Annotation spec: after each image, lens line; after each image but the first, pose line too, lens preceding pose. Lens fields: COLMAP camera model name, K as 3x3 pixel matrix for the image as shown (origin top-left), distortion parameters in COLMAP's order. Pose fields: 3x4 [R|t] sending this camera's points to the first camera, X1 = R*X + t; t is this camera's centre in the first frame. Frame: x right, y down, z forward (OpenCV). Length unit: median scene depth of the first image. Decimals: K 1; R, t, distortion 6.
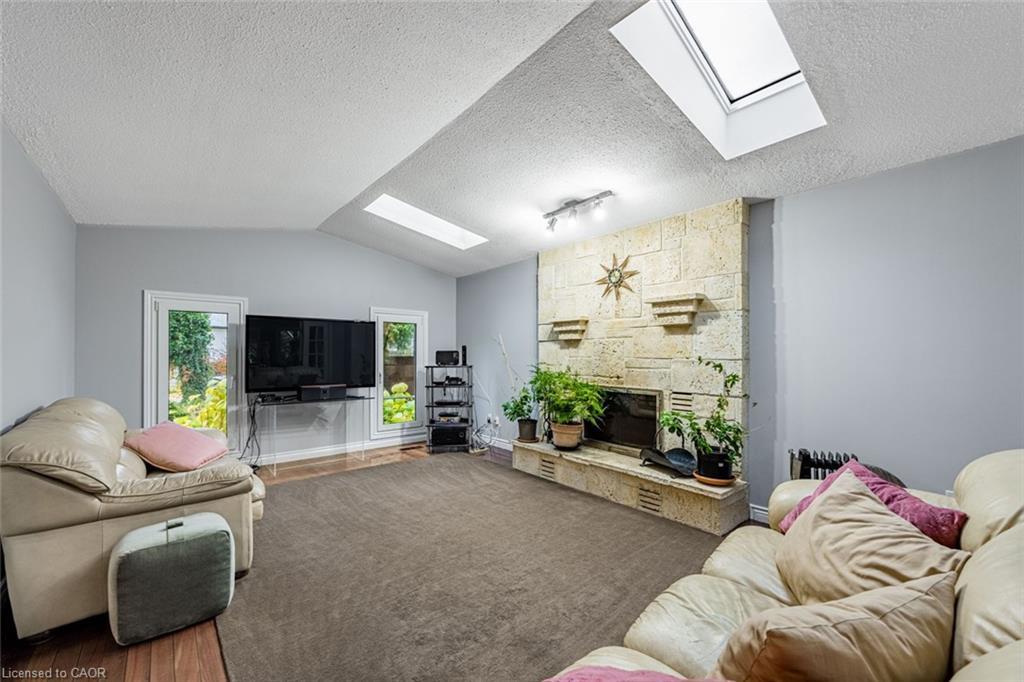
lens RADIAL K [[413.5, 0, 511.4], [0, 413.5, 361.7], [0, 0, 1]] dist [-0.010650, 0.000012]
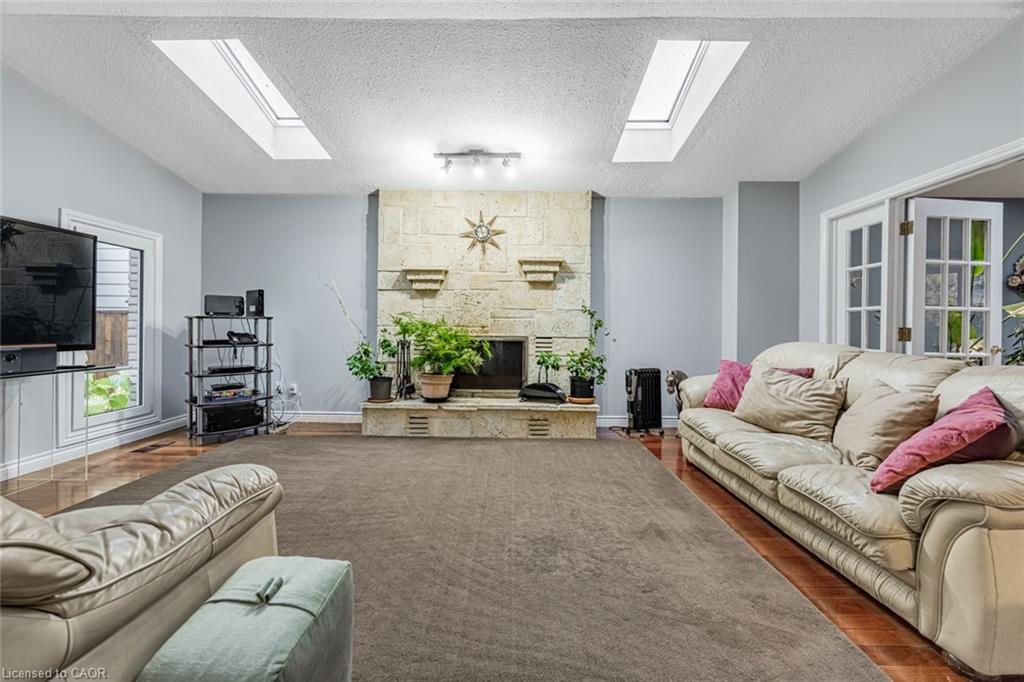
lens RADIAL K [[408.3, 0, 525.2], [0, 408.3, 333.5], [0, 0, 1]] dist [-0.001103, 0.000107]
pose [[0.646098, -0.008037, 0.763212, -0.496648], [0.005305, 0.999968, 0.006040, 0.051149], [-0.763236, 0.000146, 0.646119, 0.237395]]
